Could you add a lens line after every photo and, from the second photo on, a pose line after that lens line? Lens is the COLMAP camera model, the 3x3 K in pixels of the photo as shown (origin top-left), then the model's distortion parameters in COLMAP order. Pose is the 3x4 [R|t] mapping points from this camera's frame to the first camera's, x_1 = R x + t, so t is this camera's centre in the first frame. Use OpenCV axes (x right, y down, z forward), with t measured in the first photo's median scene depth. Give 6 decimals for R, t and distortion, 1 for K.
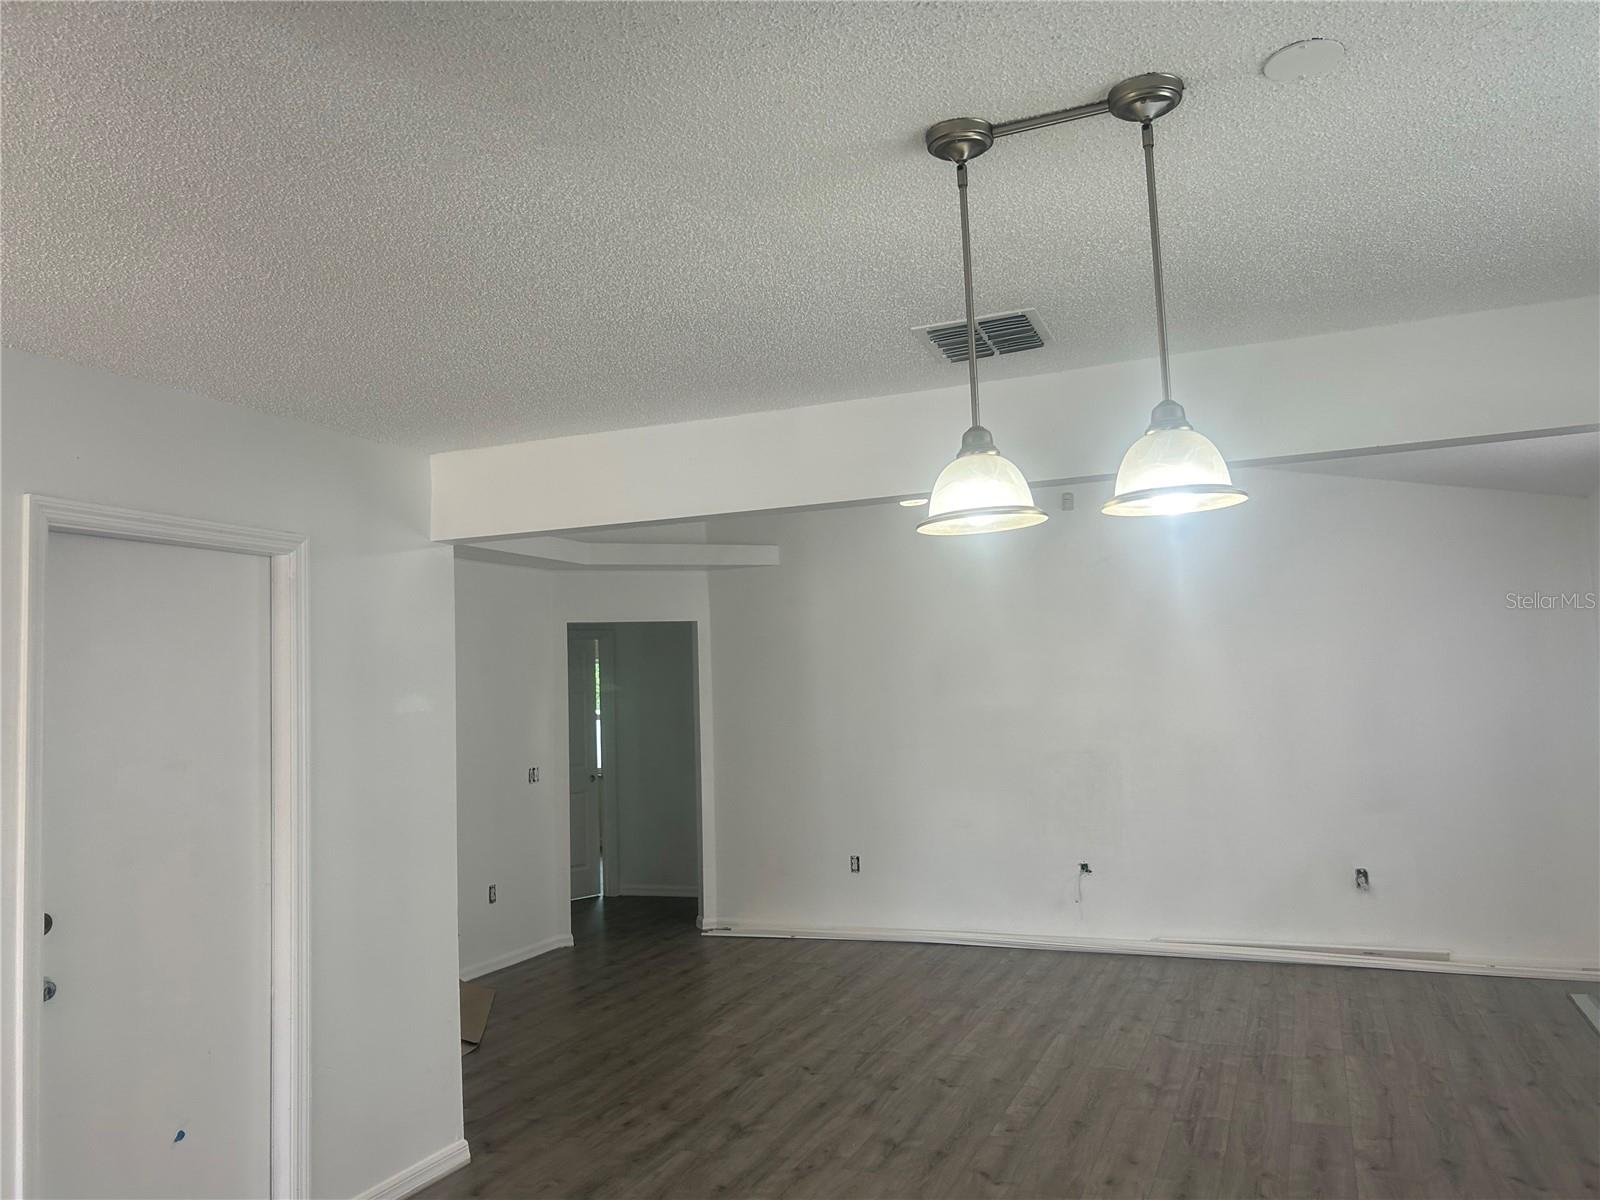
lens RADIAL K [[1206.6, 0, 800.0], [0, 1206.6, 600.0], [0, 0, 1]] dist [0.111006, -0.204460]
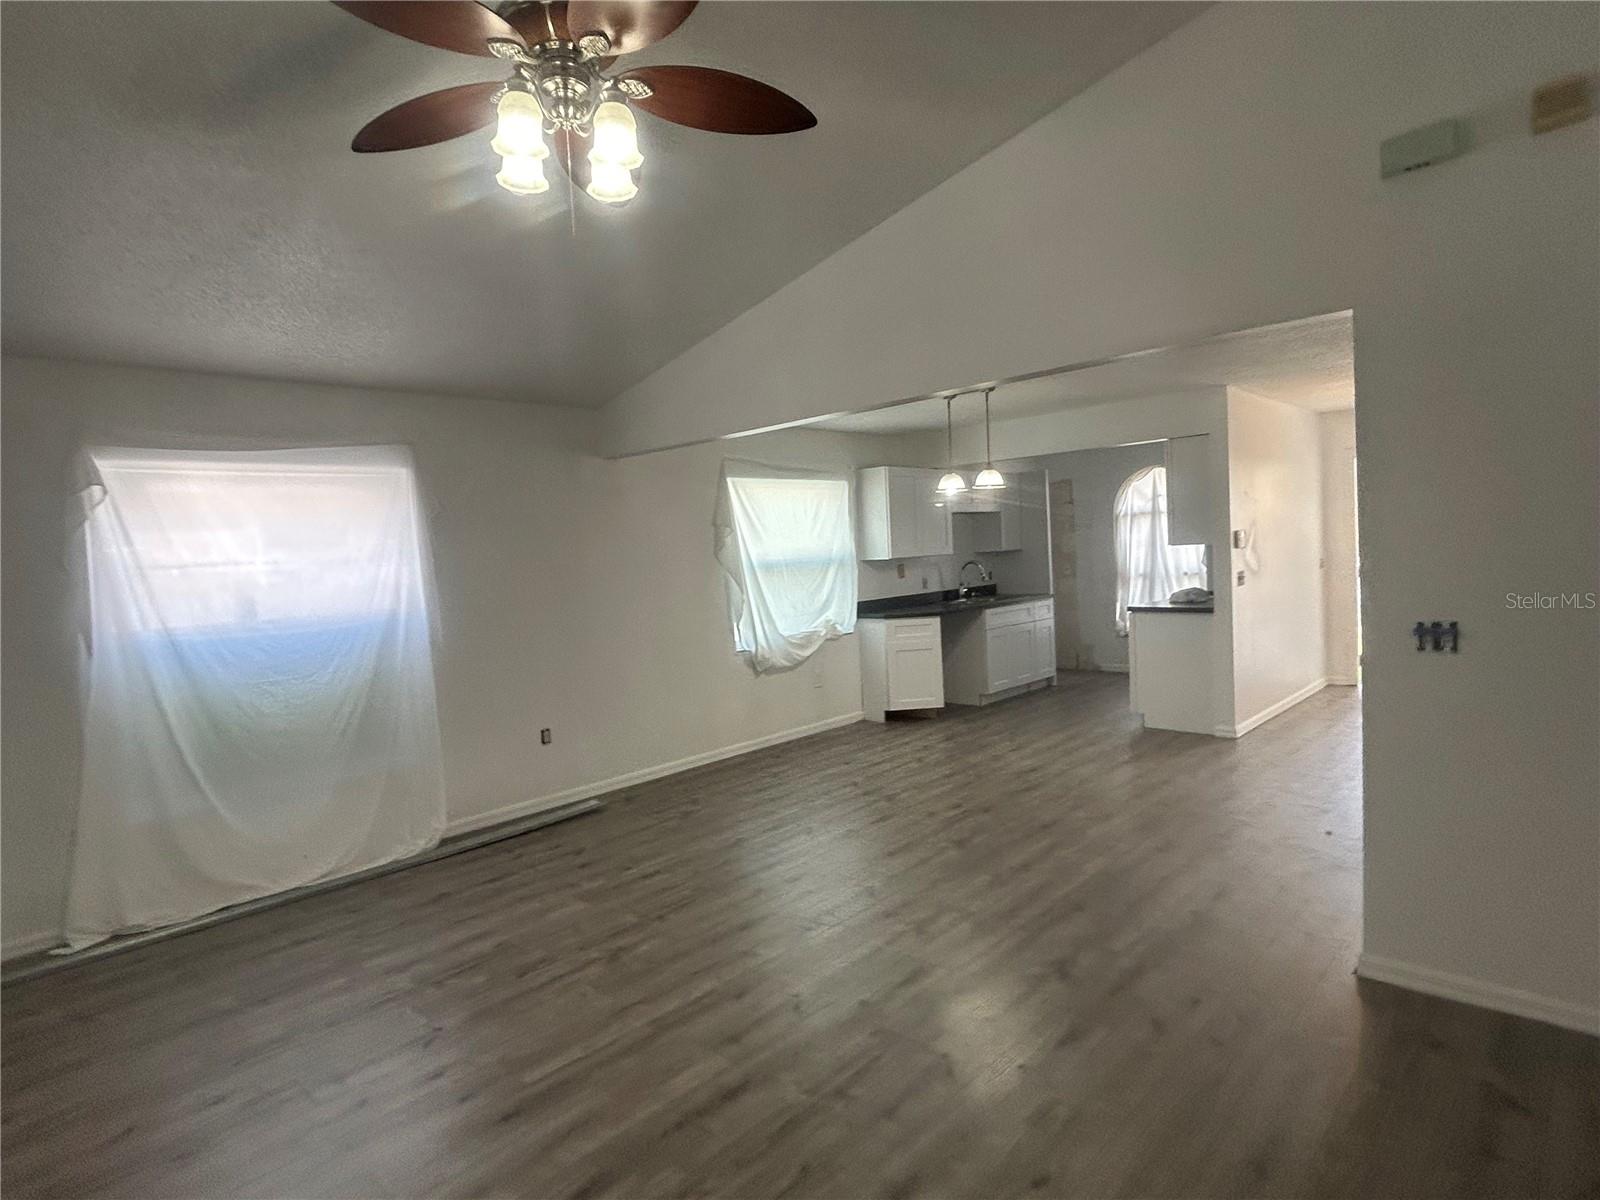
lens RADIAL K [[866.3, 0, 791.3], [0, 866.3, 597.7], [0, 0, 1]] dist [0.002462, -0.000004]
pose [[-0.925833, 0.067646, 0.371829, -0.120301], [0.059443, 0.997670, -0.033495, 0.150596], [-0.373229, -0.008908, -0.927697, 1.646842]]
